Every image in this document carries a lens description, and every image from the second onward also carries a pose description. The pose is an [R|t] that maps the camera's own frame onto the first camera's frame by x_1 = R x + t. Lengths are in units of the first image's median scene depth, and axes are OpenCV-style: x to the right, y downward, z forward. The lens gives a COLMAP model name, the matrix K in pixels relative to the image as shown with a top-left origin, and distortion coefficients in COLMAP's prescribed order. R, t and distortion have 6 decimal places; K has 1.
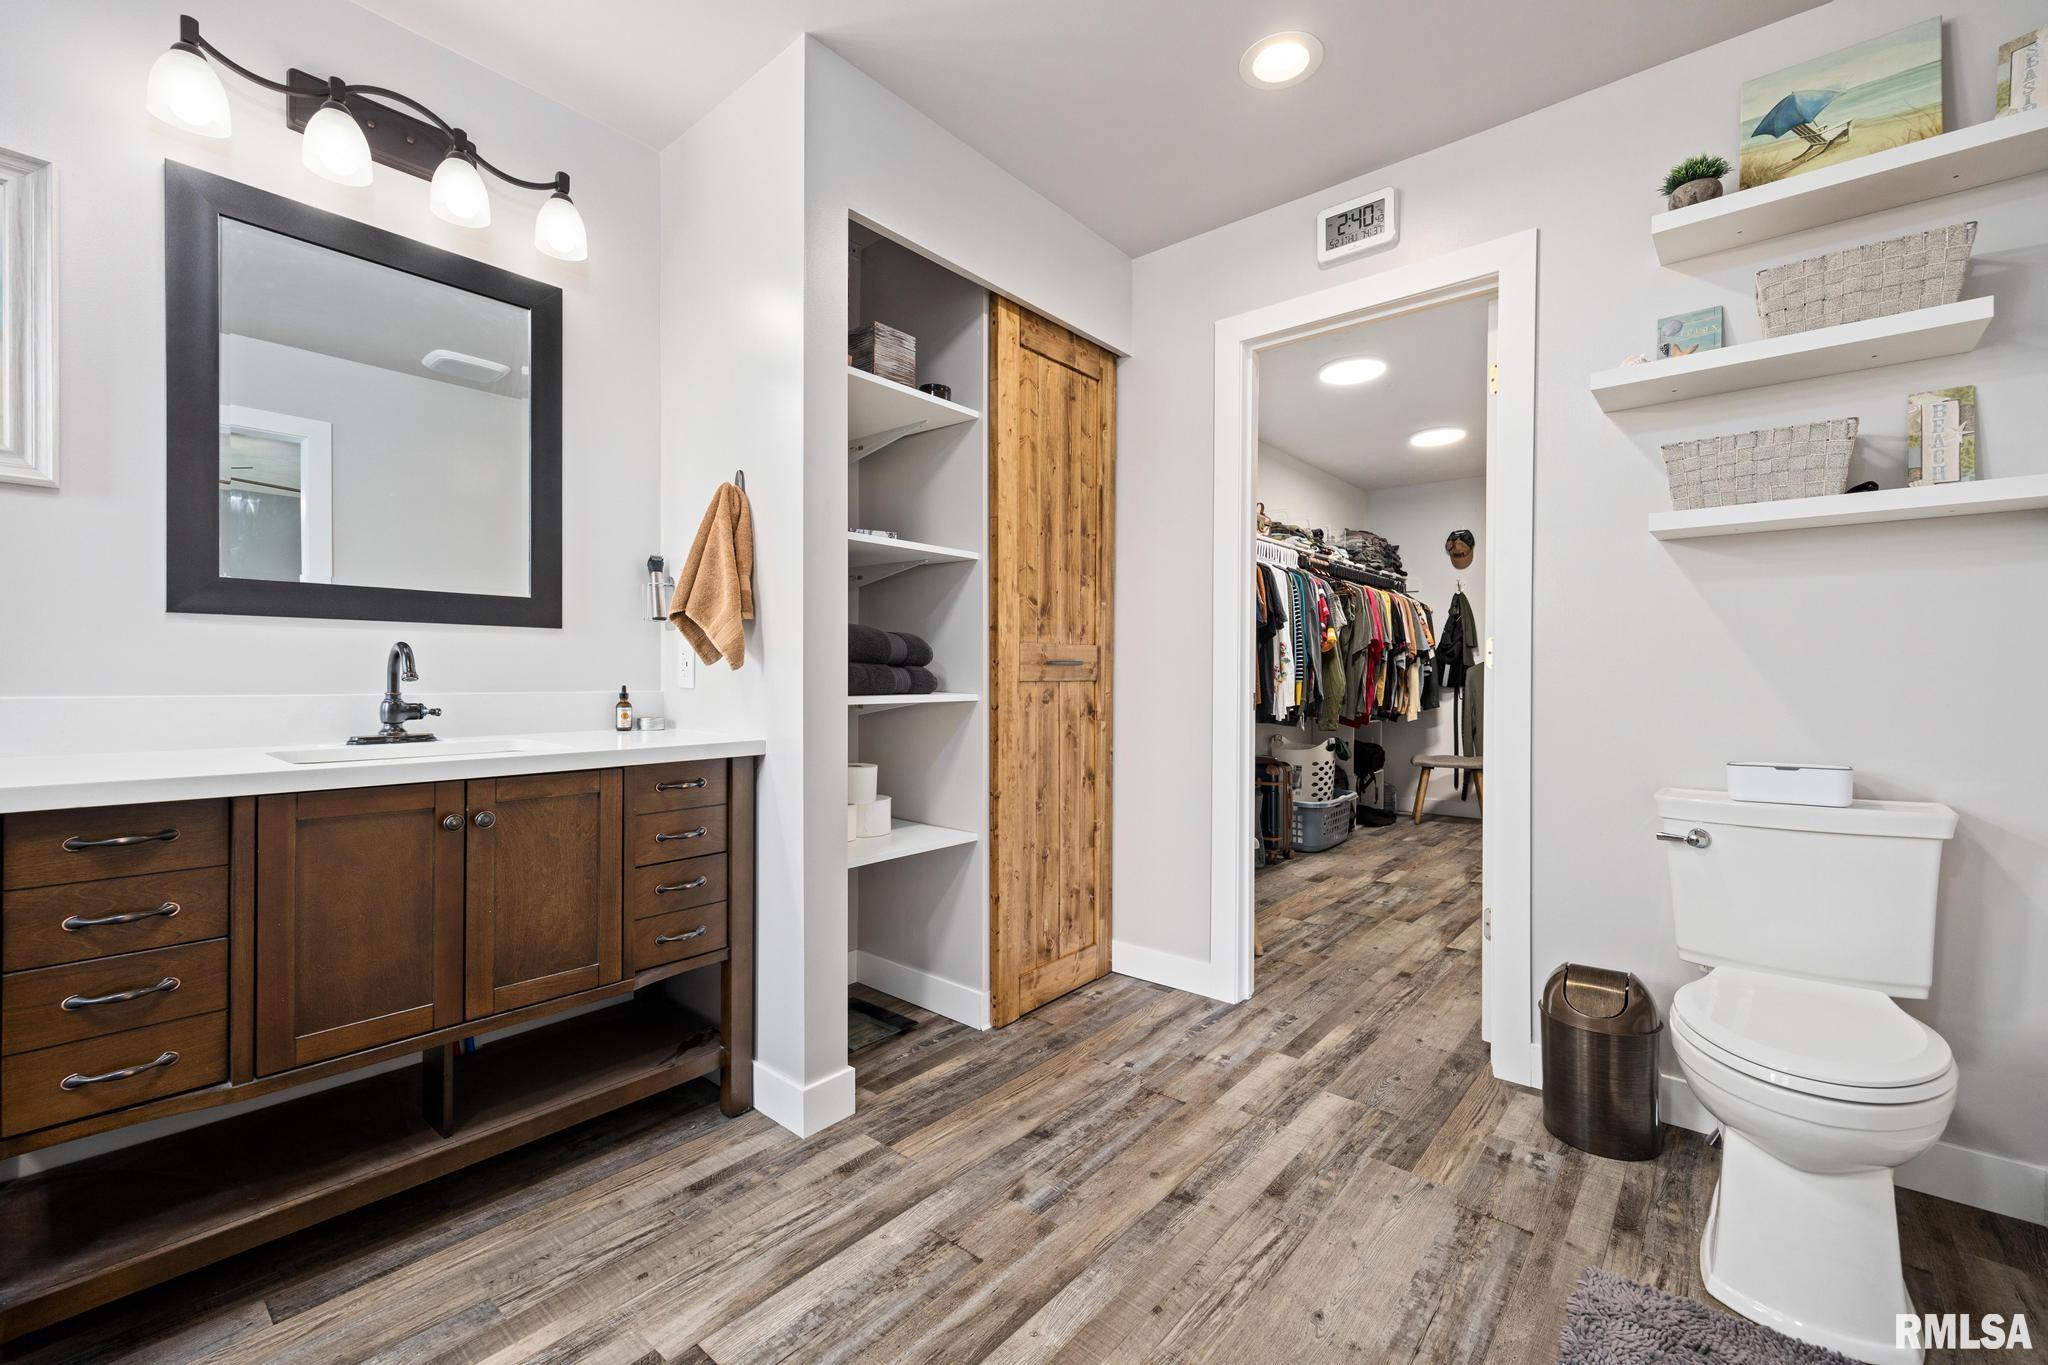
lens RADIAL K [[849.3, 0, 1056.8], [0, 849.3, 674.3], [0, 0, 1]] dist [0.017959, 0.000167]
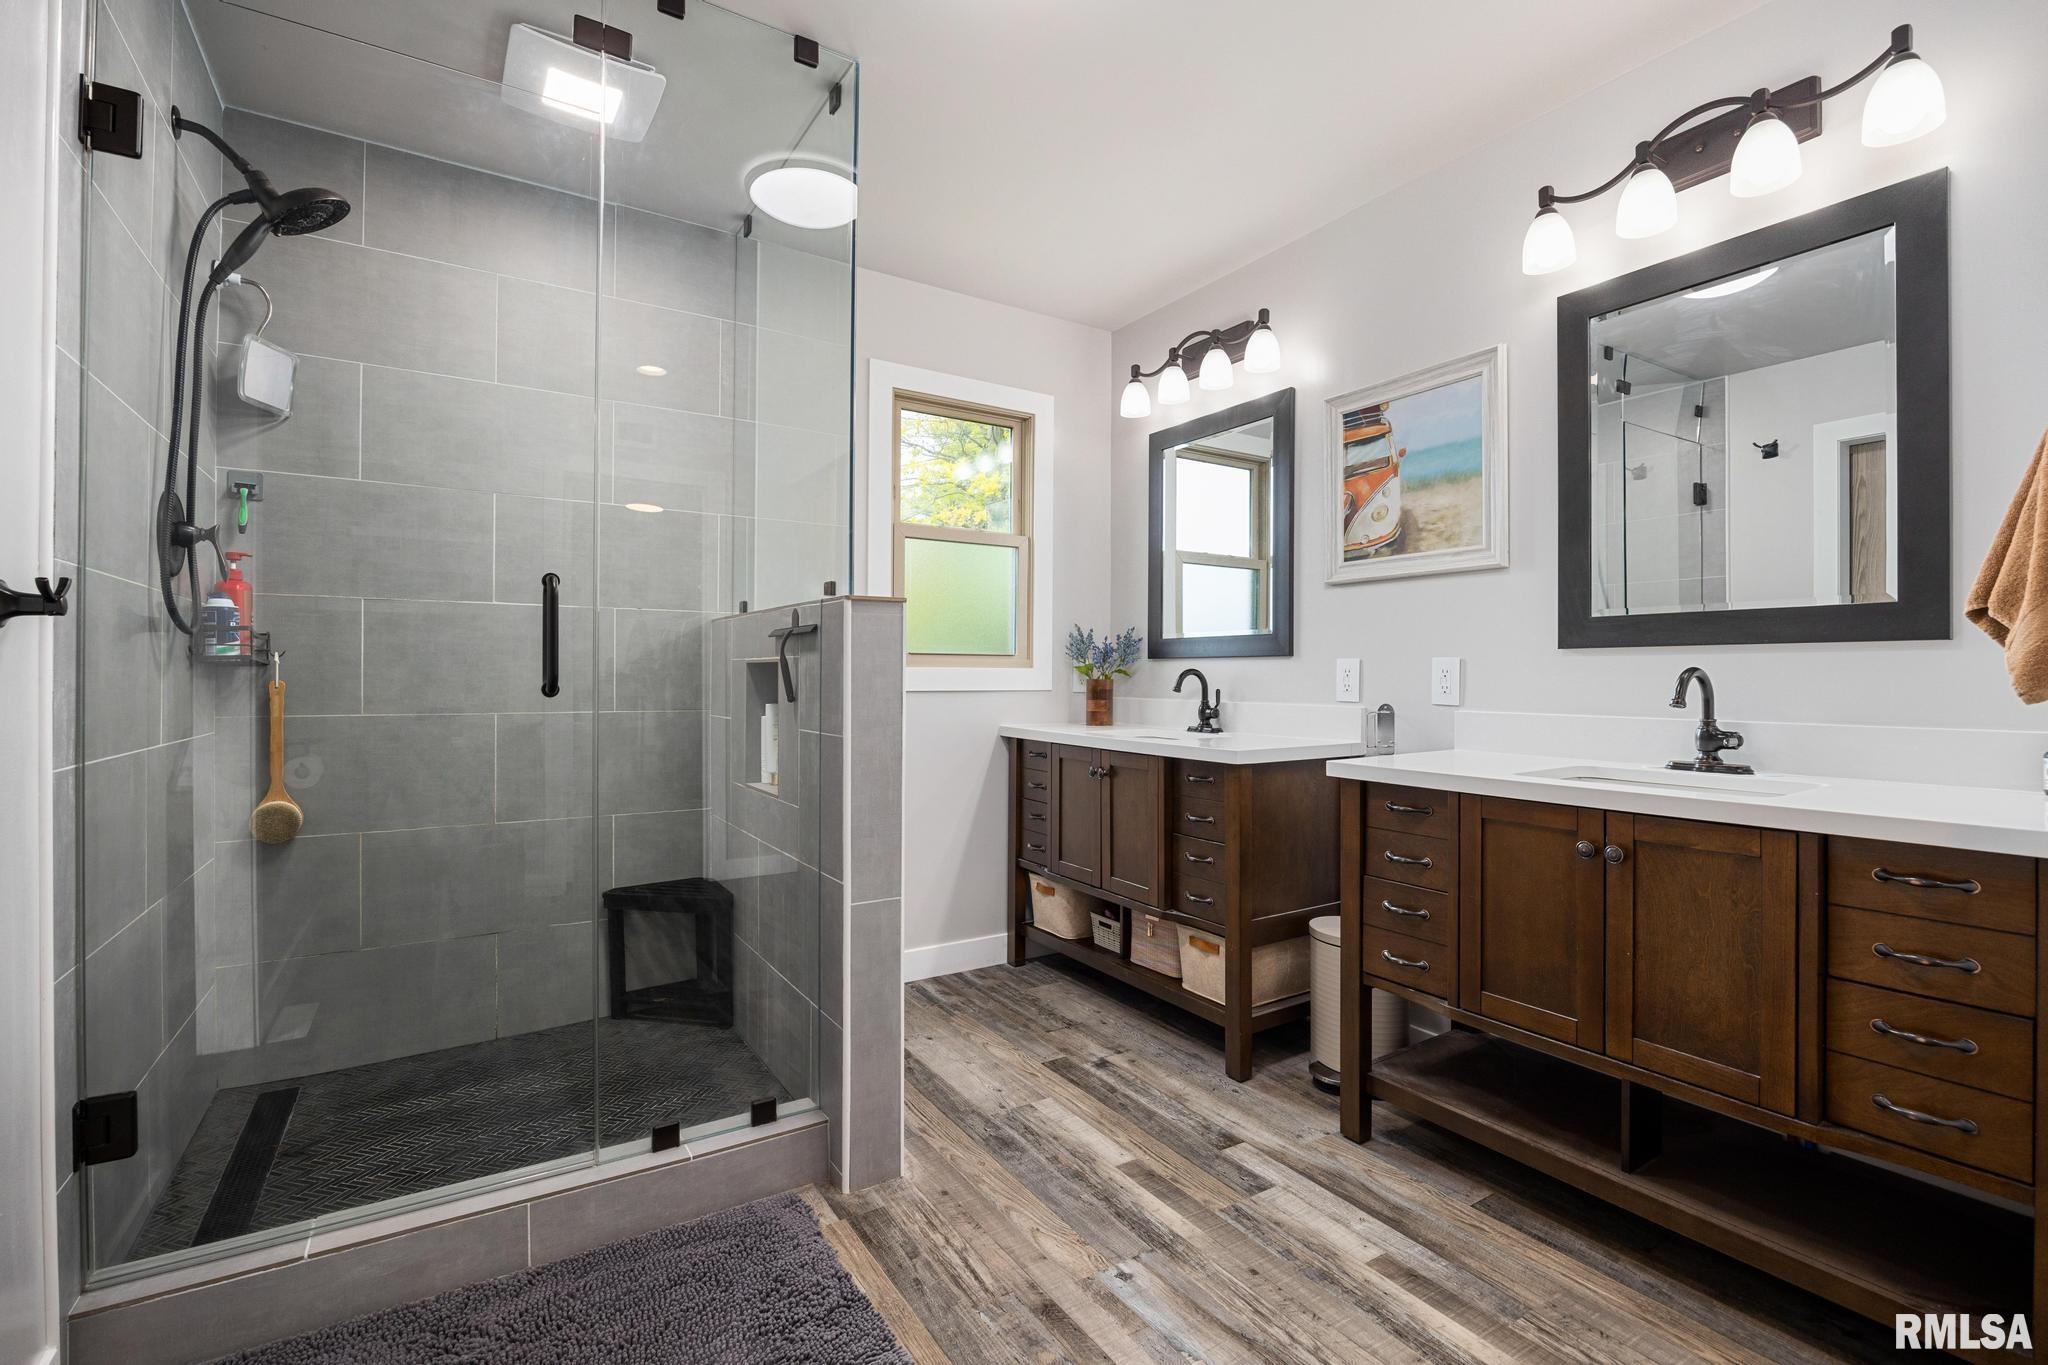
lens RADIAL K [[914.5, 0, 1024.1], [0, 914.5, 671.2], [0, 0, 1]] dist [-0.011191, 0.000102]
pose [[-0.303213, -0.008619, -0.952884, 0.484032], [-0.002958, 0.999963, -0.008104, -0.024632], [0.952918, 0.000361, -0.303227, 0.642923]]
